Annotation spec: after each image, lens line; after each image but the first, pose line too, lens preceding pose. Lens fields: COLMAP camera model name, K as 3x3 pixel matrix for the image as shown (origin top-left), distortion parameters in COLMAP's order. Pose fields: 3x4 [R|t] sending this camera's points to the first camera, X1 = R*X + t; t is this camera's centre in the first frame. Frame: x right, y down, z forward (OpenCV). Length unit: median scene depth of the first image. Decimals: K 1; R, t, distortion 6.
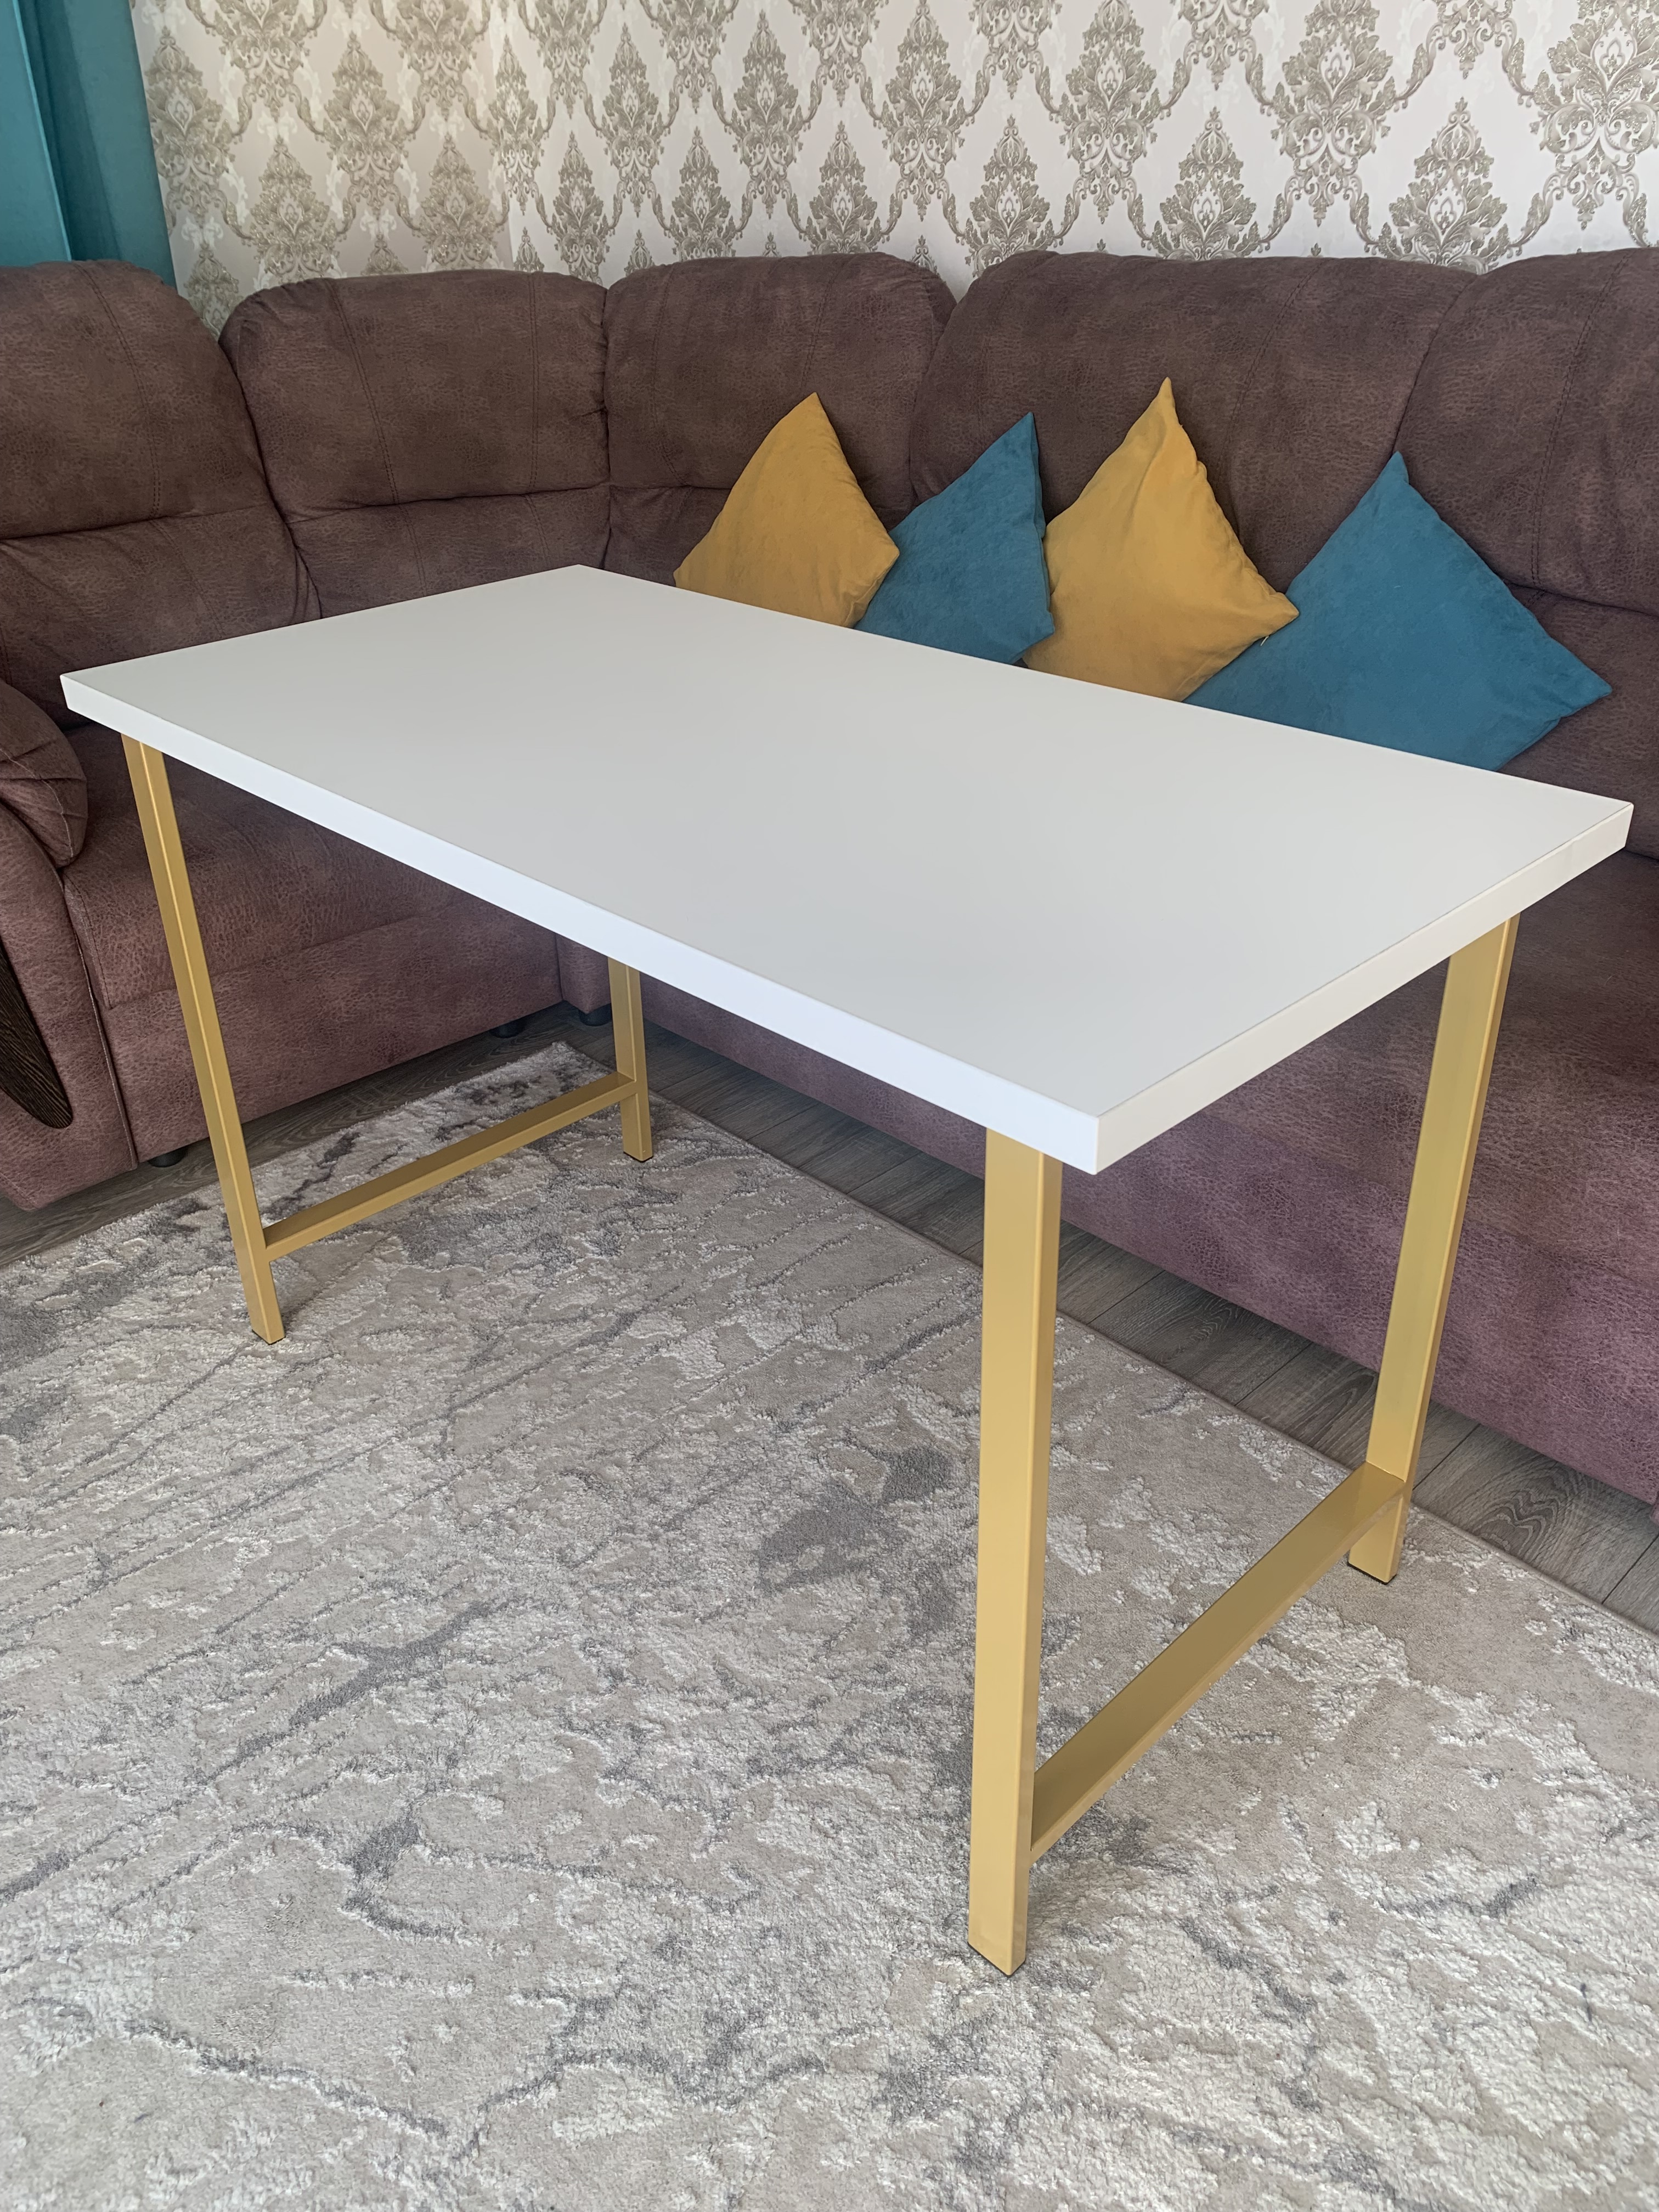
lens RADIAL K [[1691.5, 0, 827.9], [0, 1691.5, 1109.2], [0, 0, 1]] dist [0.009082, 0.004370]
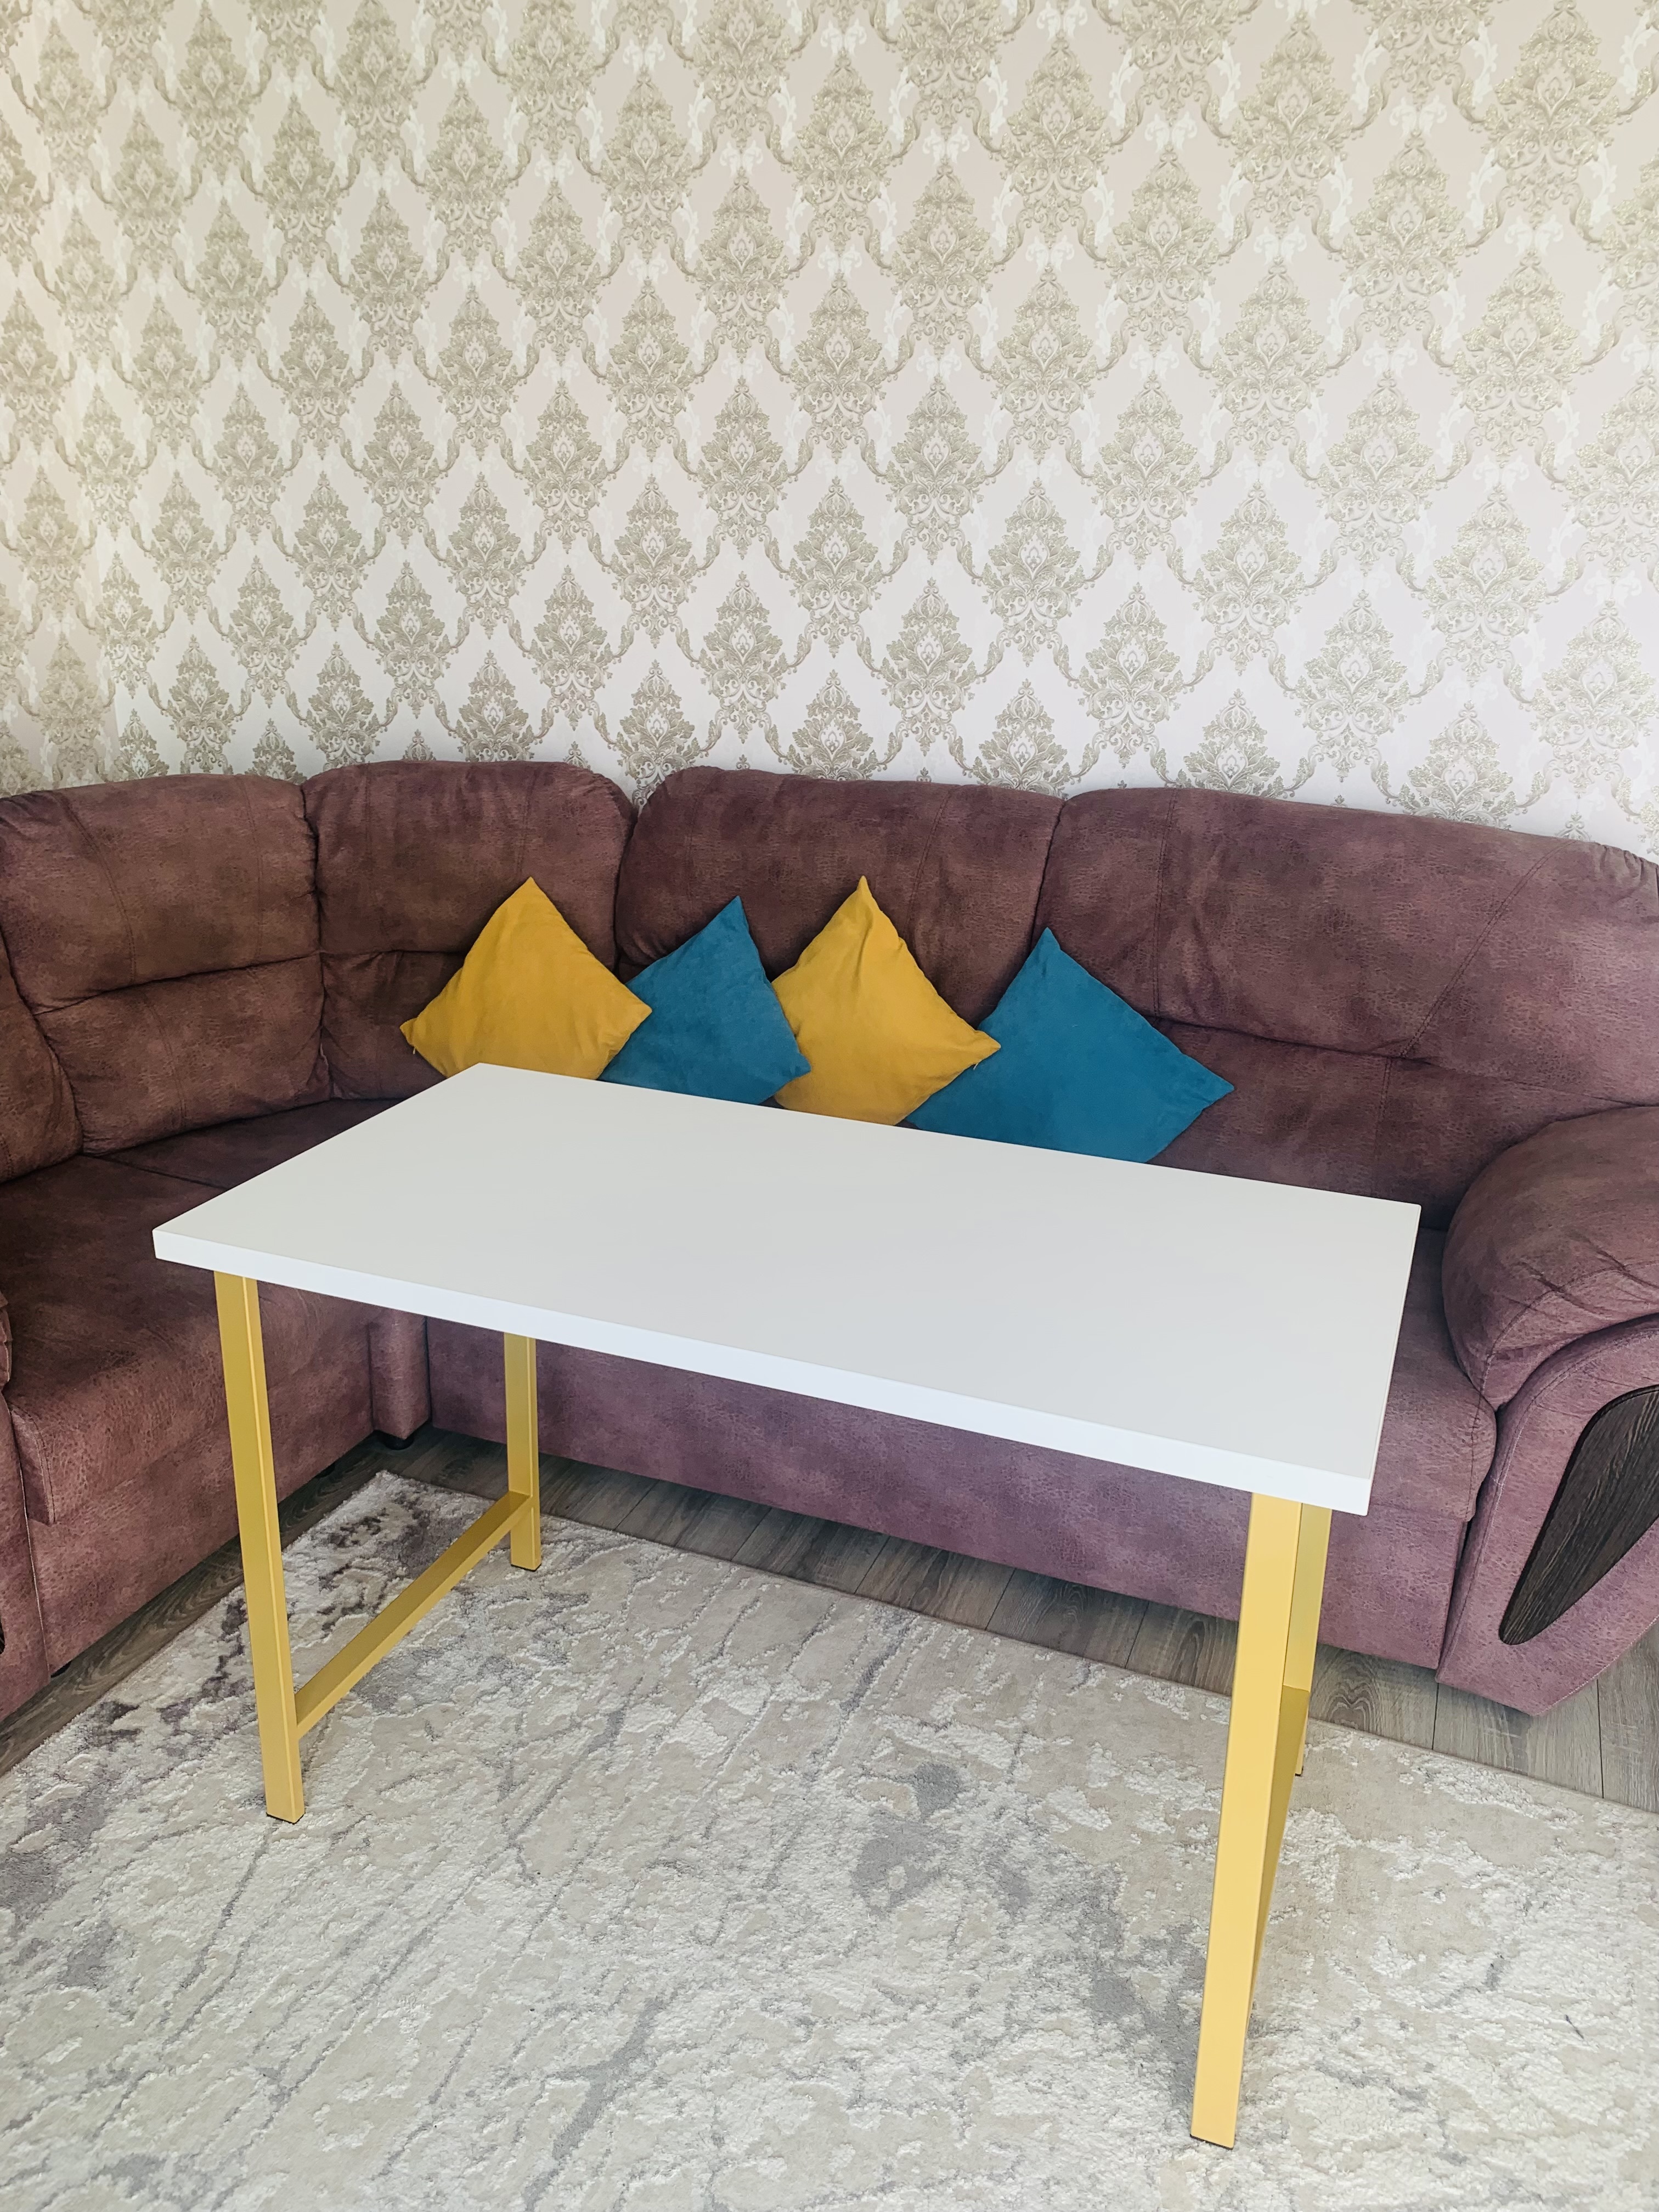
lens RADIAL K [[1693.2, 0, 828.6], [0, 1693.2, 1087.3], [0, 0, 1]] dist [0.006073, 0.010906]
pose [[0.914751, -0.094096, 0.392908, -0.422350], [0.166645, 0.973795, -0.154766, -0.090081], [-0.368049, 0.207049, 0.906461, -0.163788]]
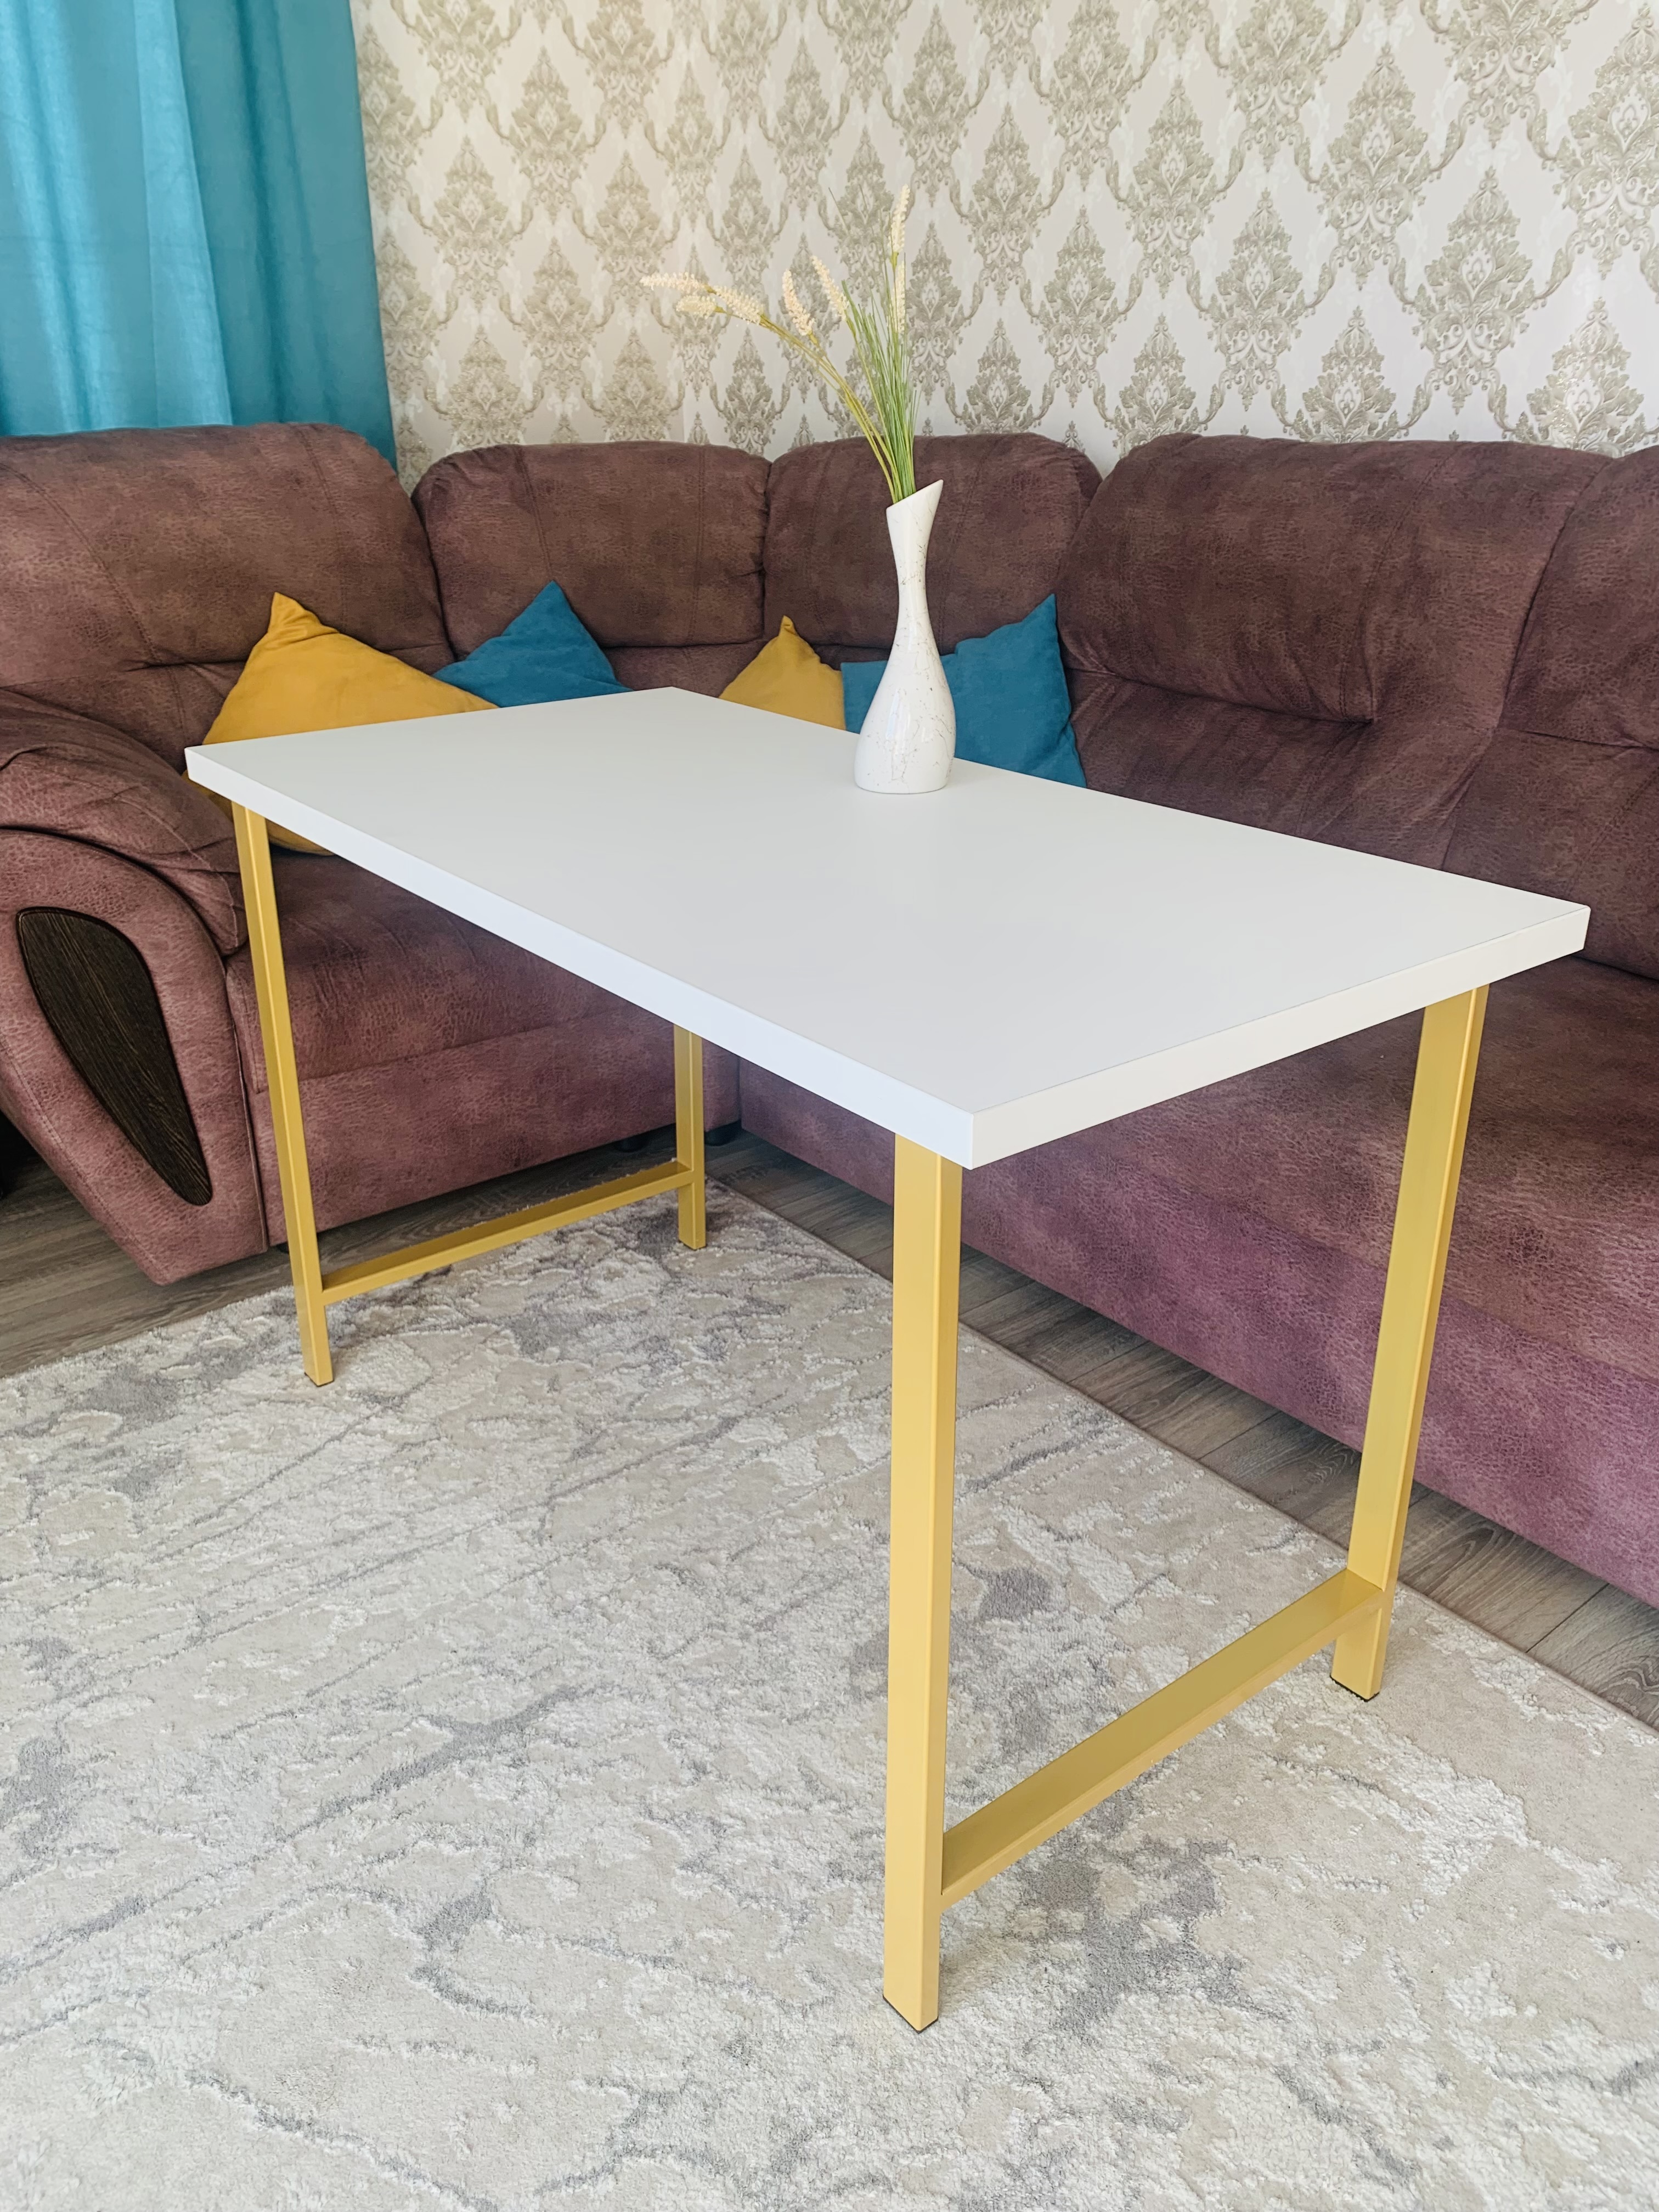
lens RADIAL K [[1693.6, 0, 822.8], [0, 1693.6, 1098.9], [0, 0, 1]] dist [0.010872, 0.001256]
pose [[0.996148, 0.052366, -0.070337, -0.003924], [-0.059917, 0.992131, -0.109935, 0.043738], [0.064026, 0.113726, 0.991447, -0.013286]]
